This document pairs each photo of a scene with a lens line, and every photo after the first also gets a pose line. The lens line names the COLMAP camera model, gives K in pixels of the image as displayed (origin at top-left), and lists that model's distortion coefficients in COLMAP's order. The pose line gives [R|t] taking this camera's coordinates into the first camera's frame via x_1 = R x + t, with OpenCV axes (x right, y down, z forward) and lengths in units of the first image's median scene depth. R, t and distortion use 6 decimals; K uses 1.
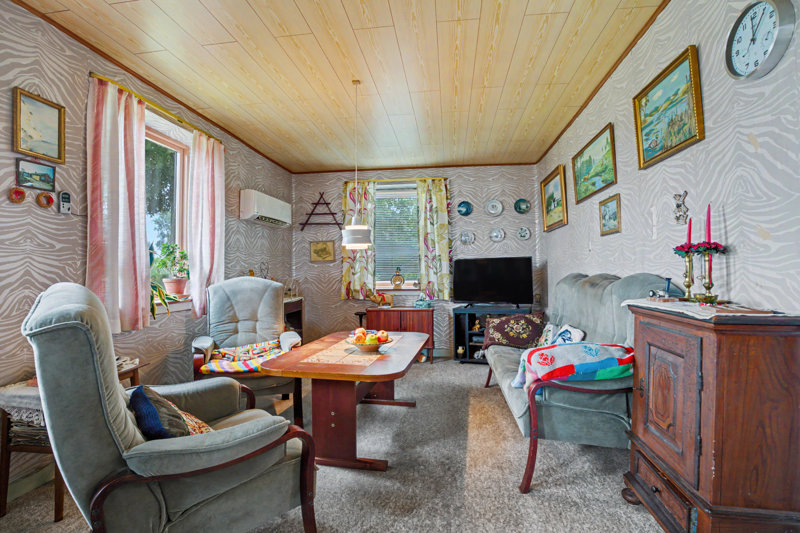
lens RADIAL K [[381.5, 0, 400.0], [0, 381.5, 266.5], [0, 0, 1]] dist [-0.000512, -0.000025]
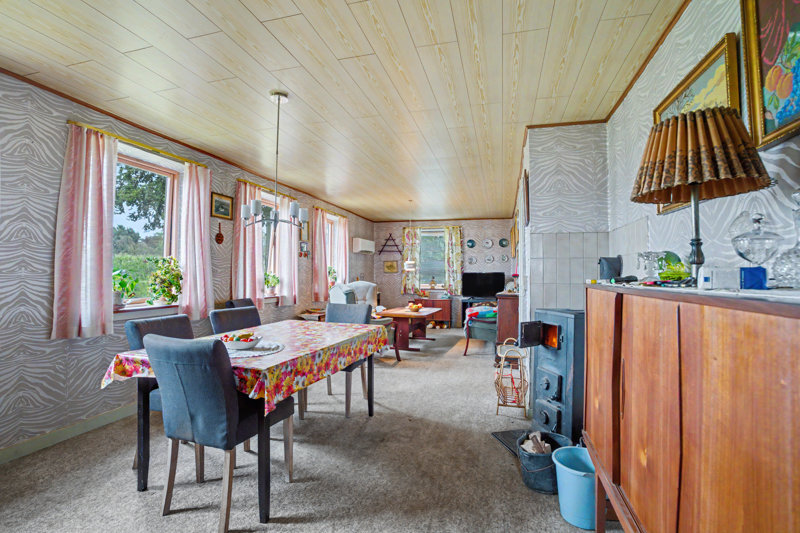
lens RADIAL K [[381.5, 0, 400.0], [0, 381.5, 266.5], [0, 0, 1]] dist [-0.000512, -0.000025]
pose [[0.990427, 0.010413, -0.137646, 0.089689], [-0.011362, 0.999917, -0.006113, -0.032200], [0.137571, 0.007618, 0.990463, -0.804709]]
